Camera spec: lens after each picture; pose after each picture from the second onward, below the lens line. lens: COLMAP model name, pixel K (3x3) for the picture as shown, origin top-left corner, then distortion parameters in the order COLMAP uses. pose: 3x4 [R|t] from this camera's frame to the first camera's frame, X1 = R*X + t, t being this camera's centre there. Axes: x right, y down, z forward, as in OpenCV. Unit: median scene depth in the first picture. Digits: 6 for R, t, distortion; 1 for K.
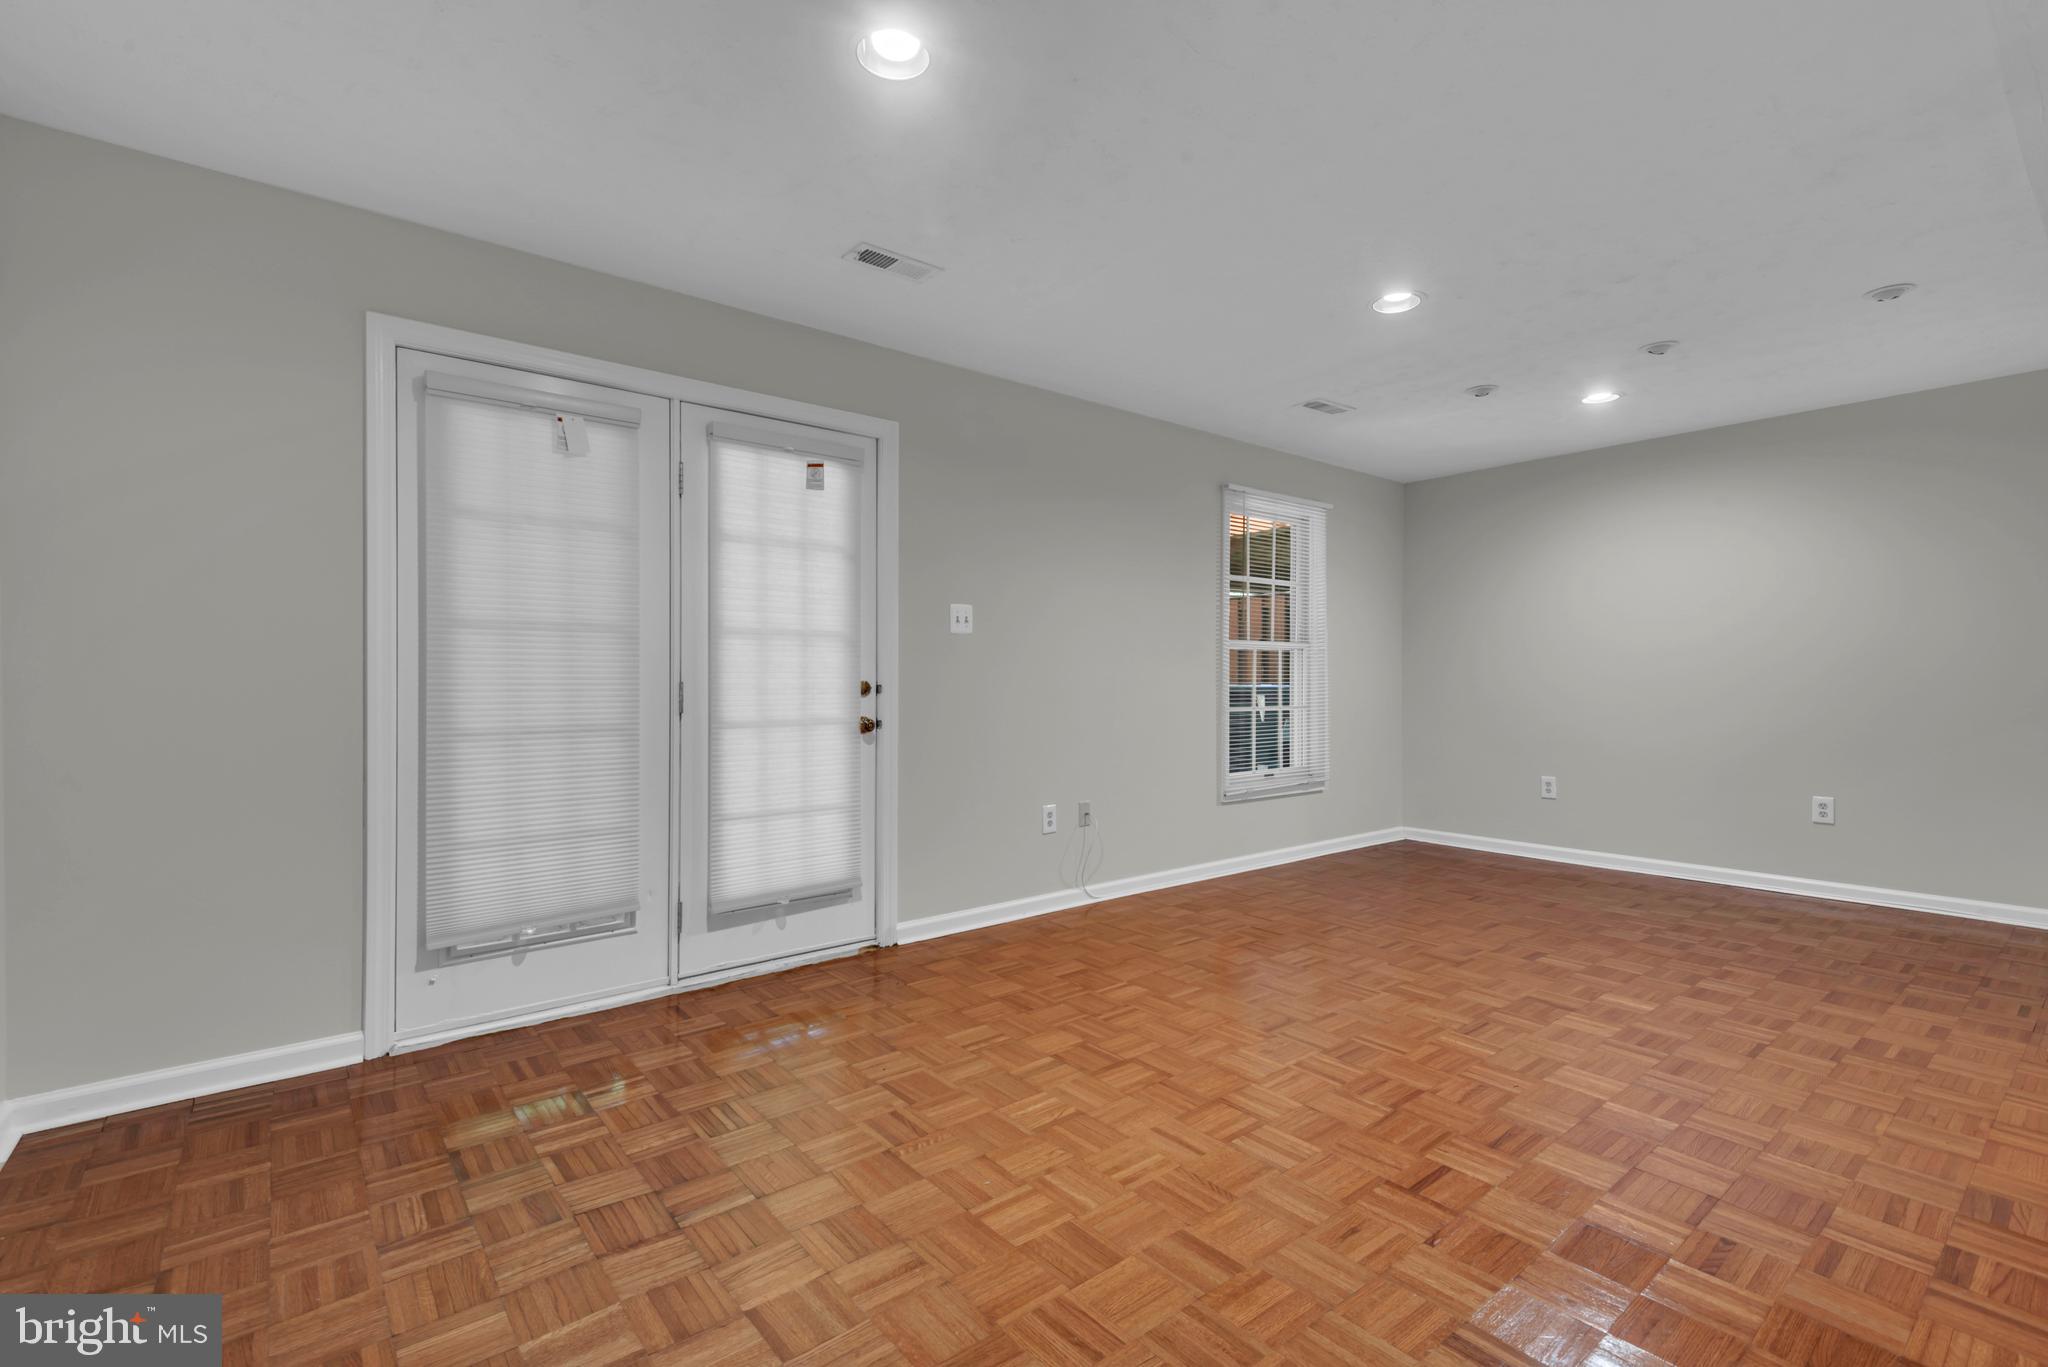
lens RADIAL K [[920.0, 0, 1021.1], [0, 920.0, 673.1], [0, 0, 1]] dist [0.032911, -0.016694]
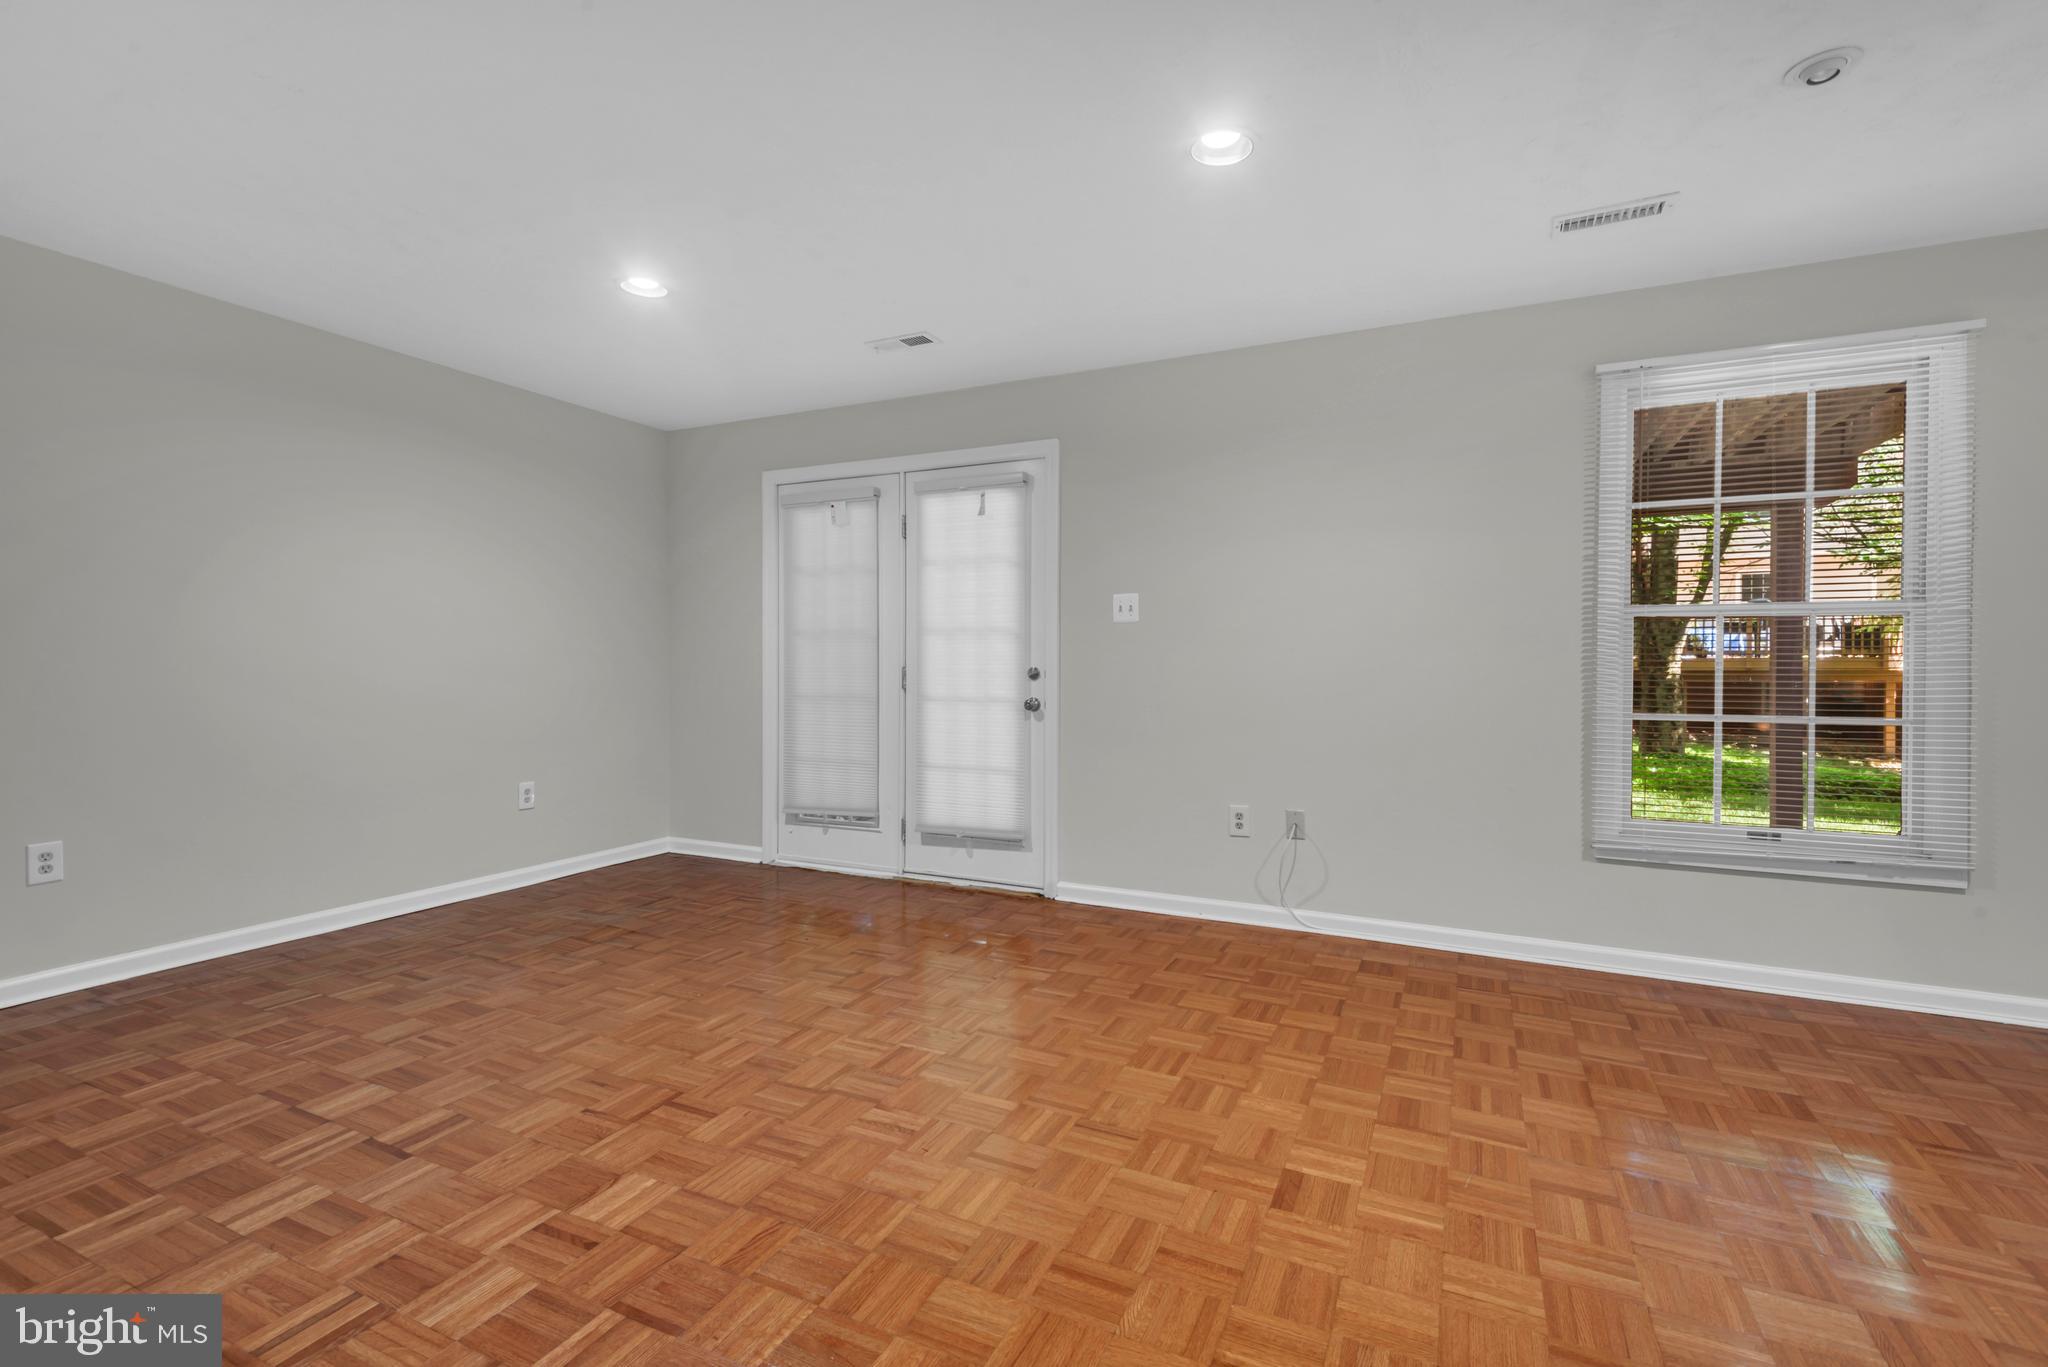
lens RADIAL K [[920.0, 0, 1021.1], [0, 920.0, 673.1], [0, 0, 1]] dist [0.032911, -0.016694]
pose [[0.420198, 0.008407, -0.907394, 0.997244], [0.000944, 0.999952, 0.009702, 0.005121], [0.907432, -0.004933, 0.420170, 0.551872]]
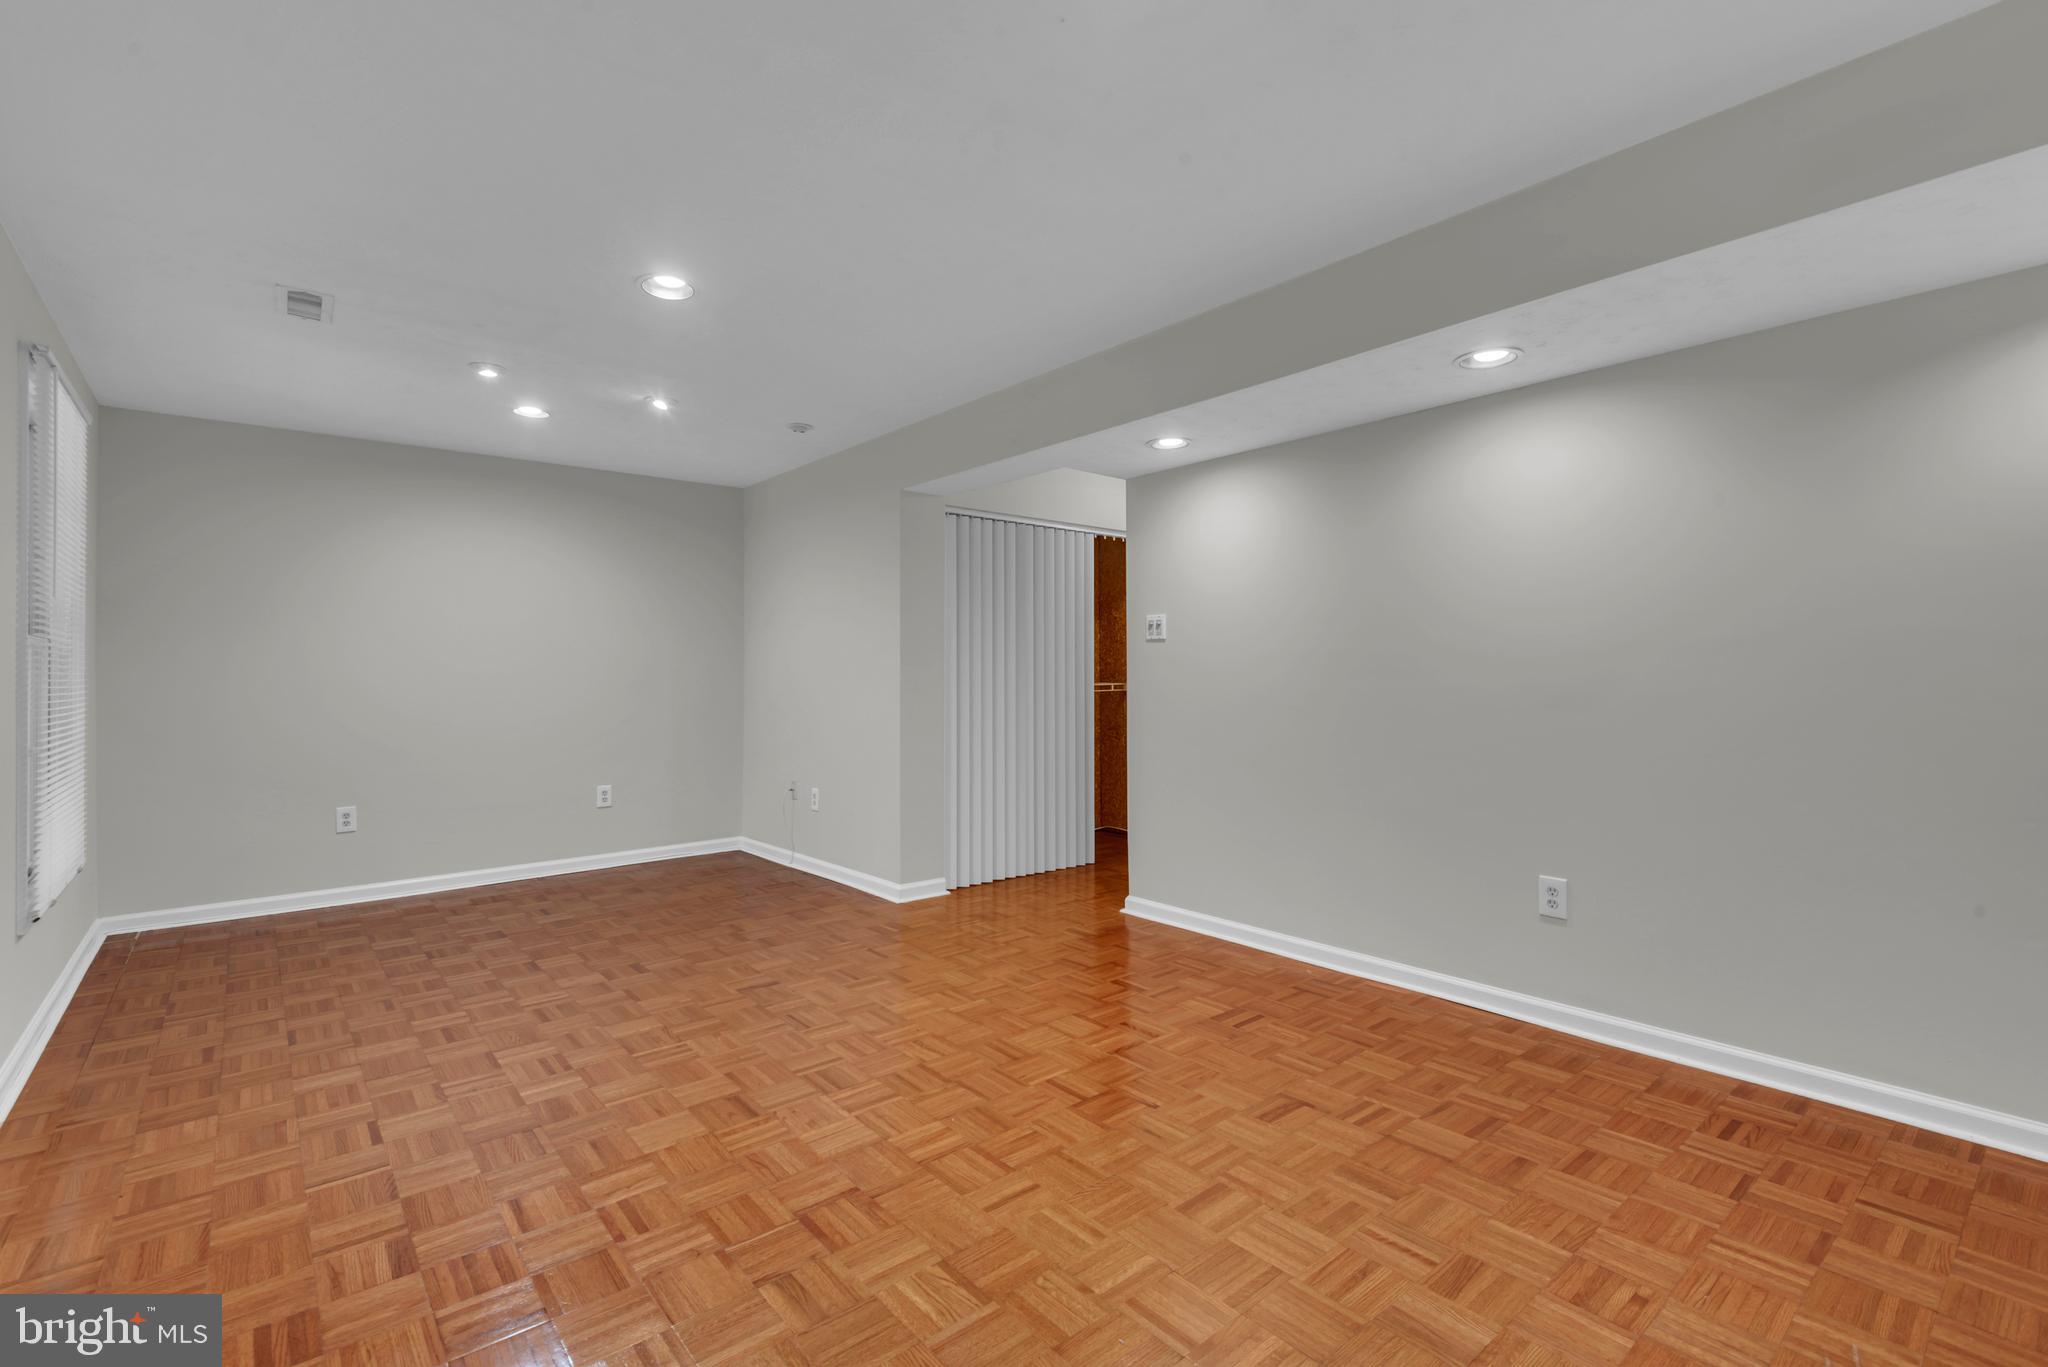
lens RADIAL K [[910.1, 0, 1015.9], [0, 910.1, 673.9], [0, 0, 1]] dist [0.036565, -0.020091]
pose [[-0.011084, 0.003239, 0.999933, -0.505467], [0.001104, 0.999994, -0.003227, -0.014455], [-0.999938, 0.001068, -0.011087, 0.667678]]
